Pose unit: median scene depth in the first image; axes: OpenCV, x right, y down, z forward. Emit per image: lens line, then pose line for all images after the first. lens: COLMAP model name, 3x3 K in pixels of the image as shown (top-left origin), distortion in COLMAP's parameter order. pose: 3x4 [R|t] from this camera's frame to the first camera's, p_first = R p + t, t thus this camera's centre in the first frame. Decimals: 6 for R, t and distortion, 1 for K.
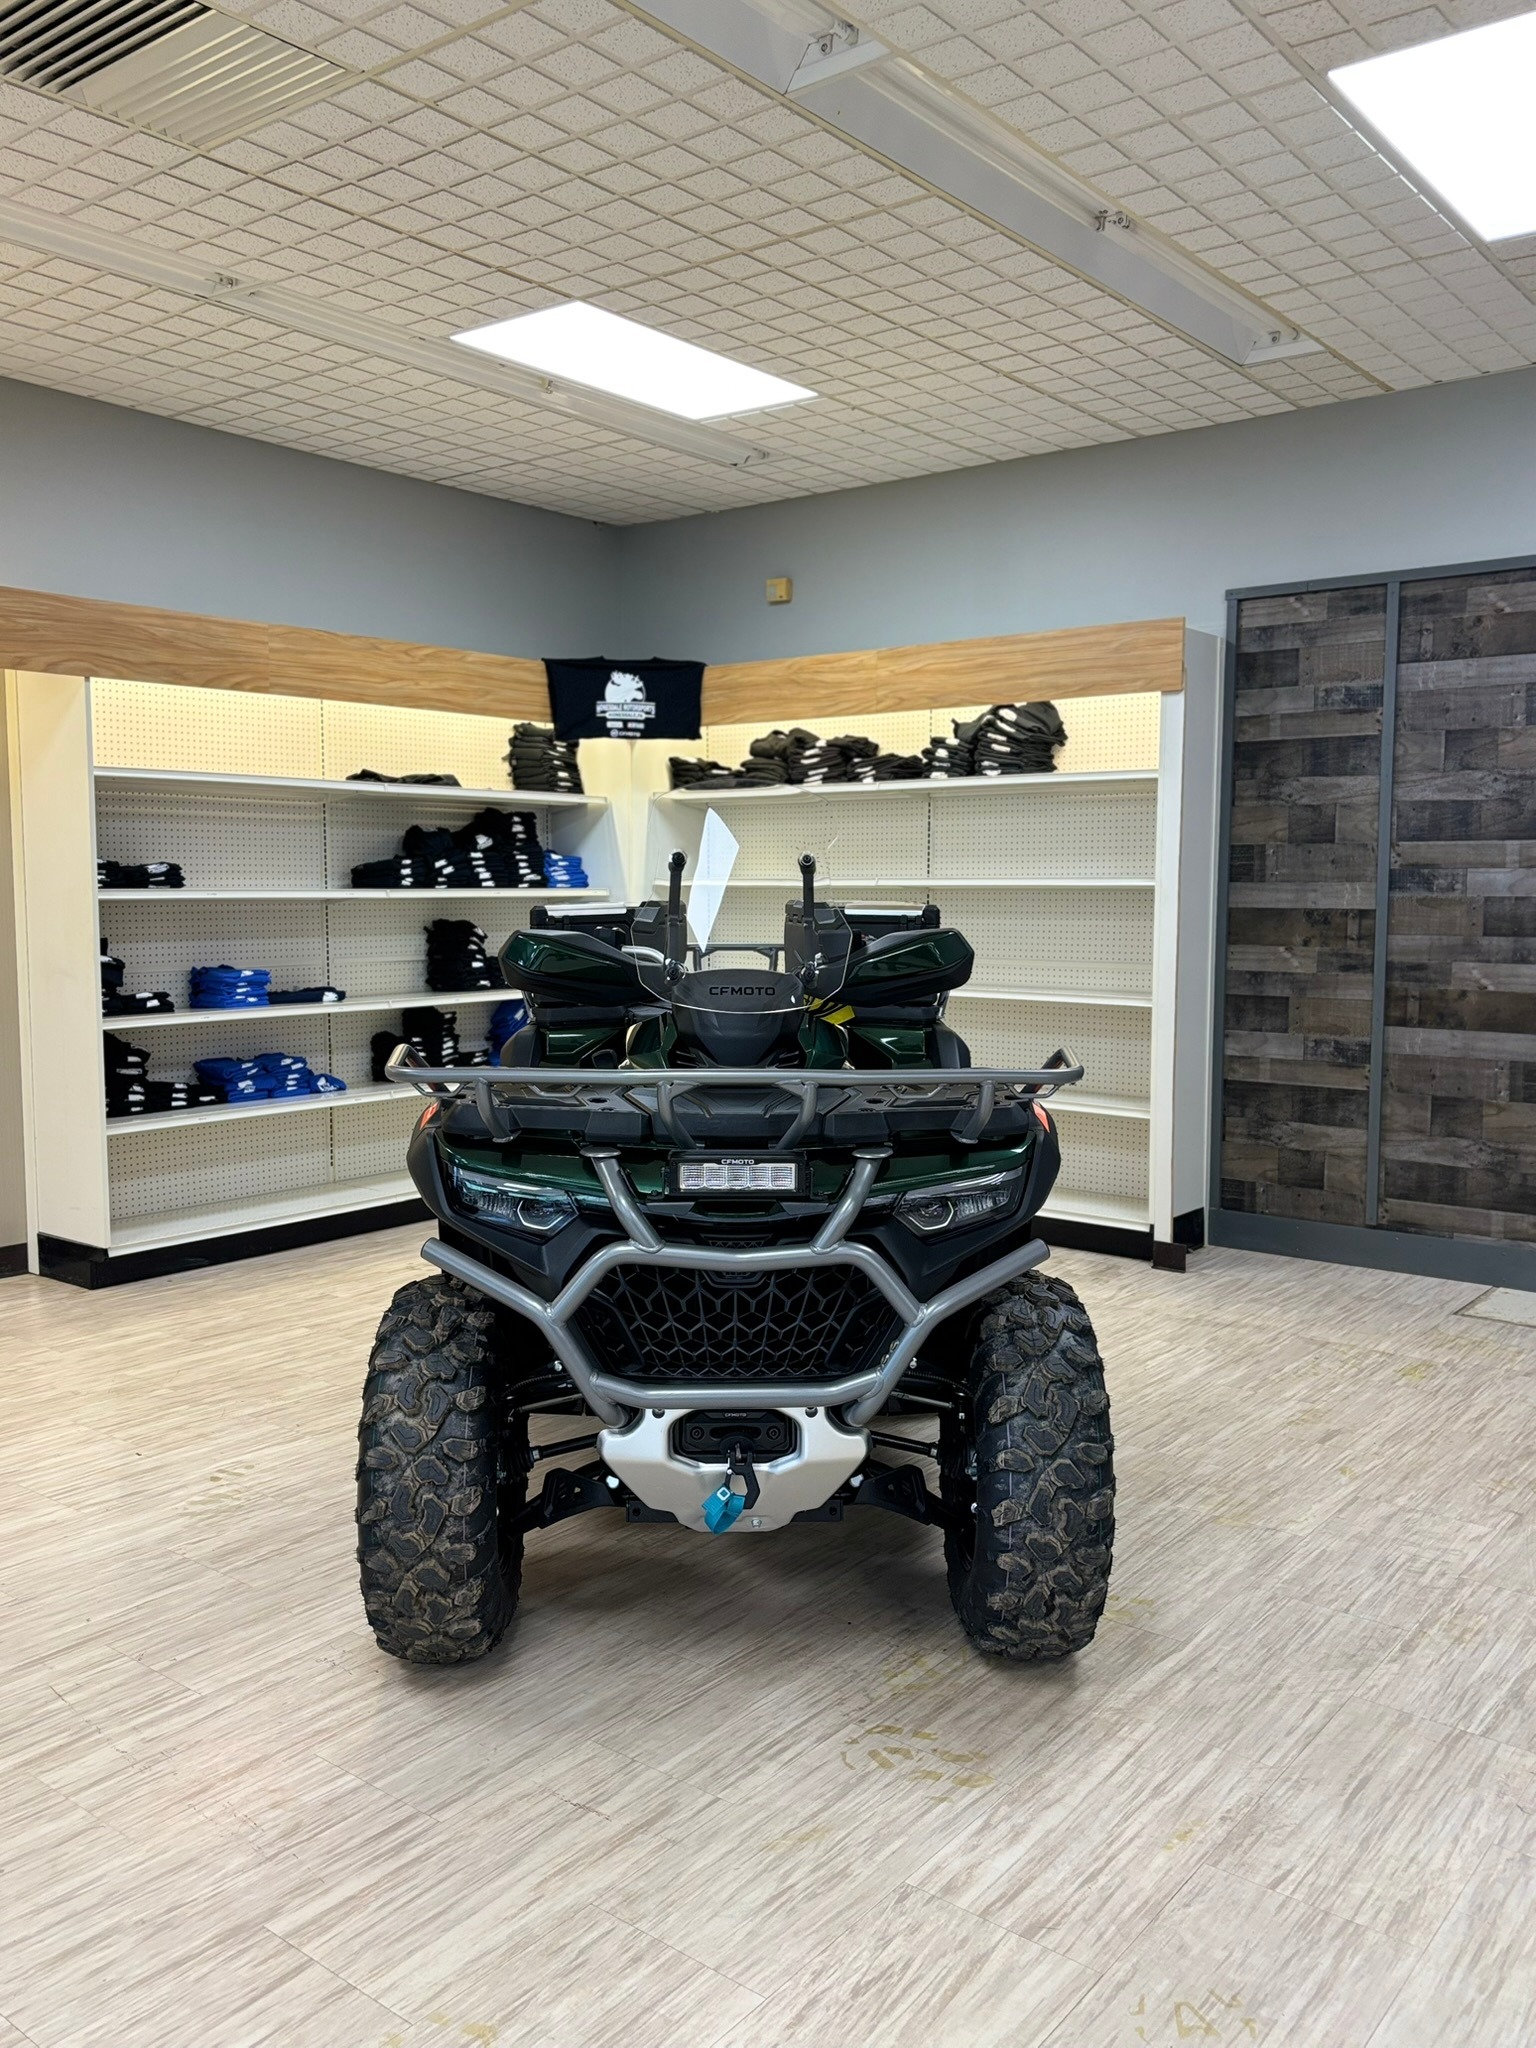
lens RADIAL K [[1650.5, 0, 771.9], [0, 1650.5, 1069.9], [0, 0, 1]] dist [0.042590, -0.038203]
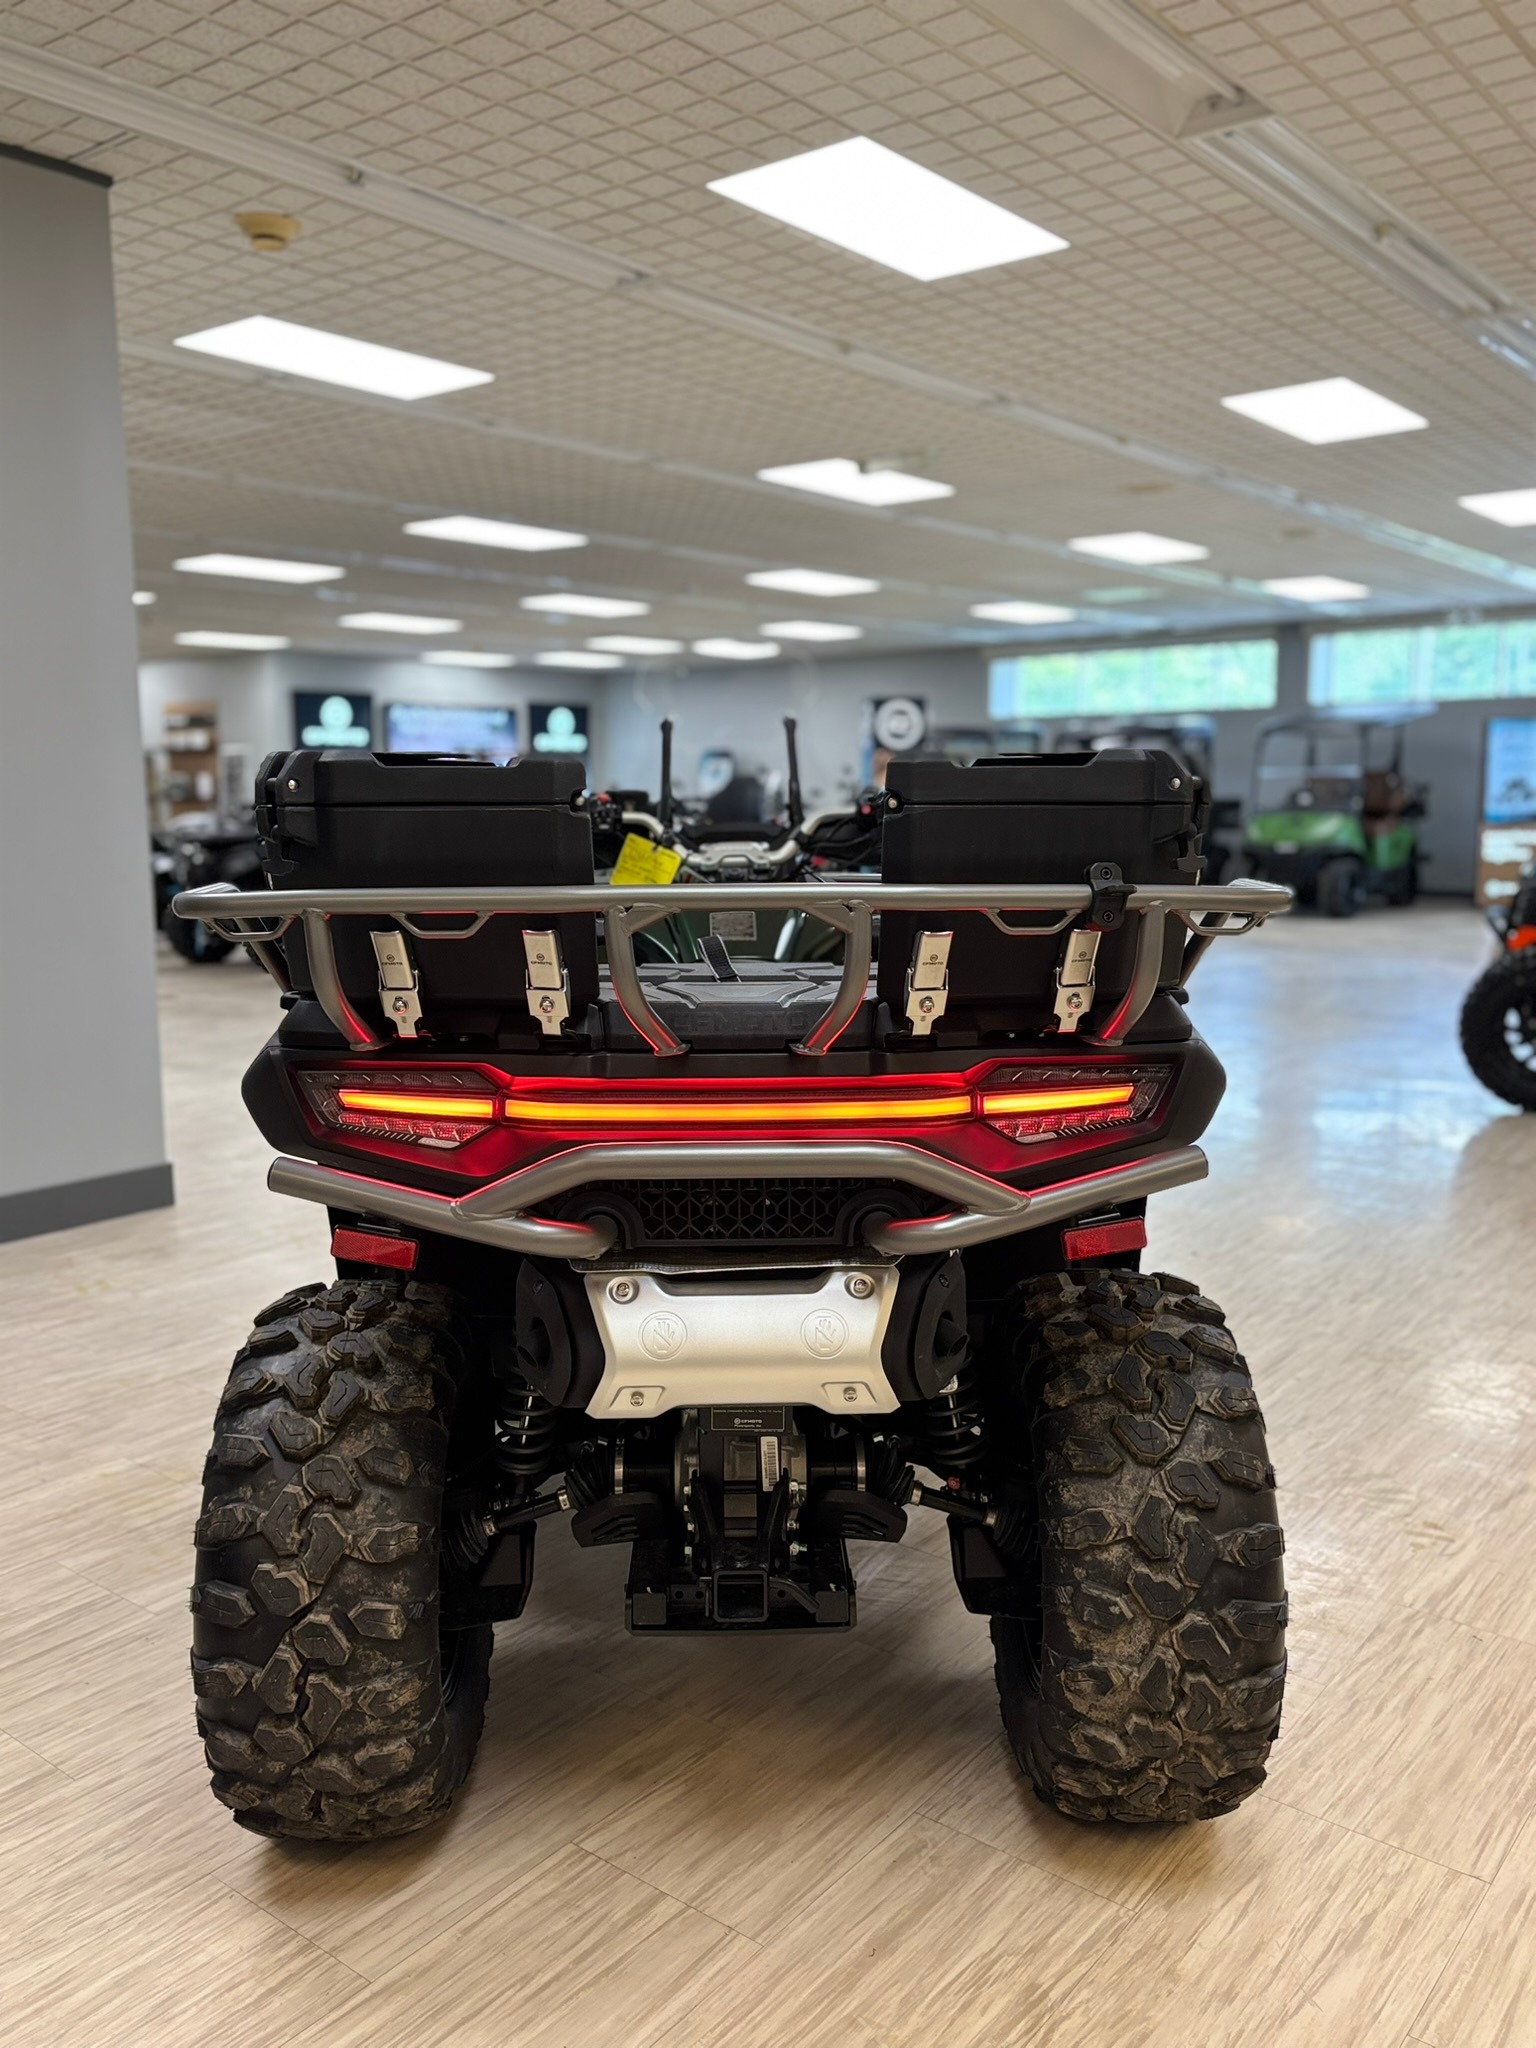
lens RADIAL K [[1628.1, 0, 768.0], [0, 1628.1, 1024.0], [0, 0, 1]] dist [0.048875, -0.012385]
pose [[-0.999993, 0.002781, -0.002494, -0.022929], [0.002052, 0.966881, 0.255218, -0.115137], [0.003122, 0.255211, -0.966880, 1.133662]]
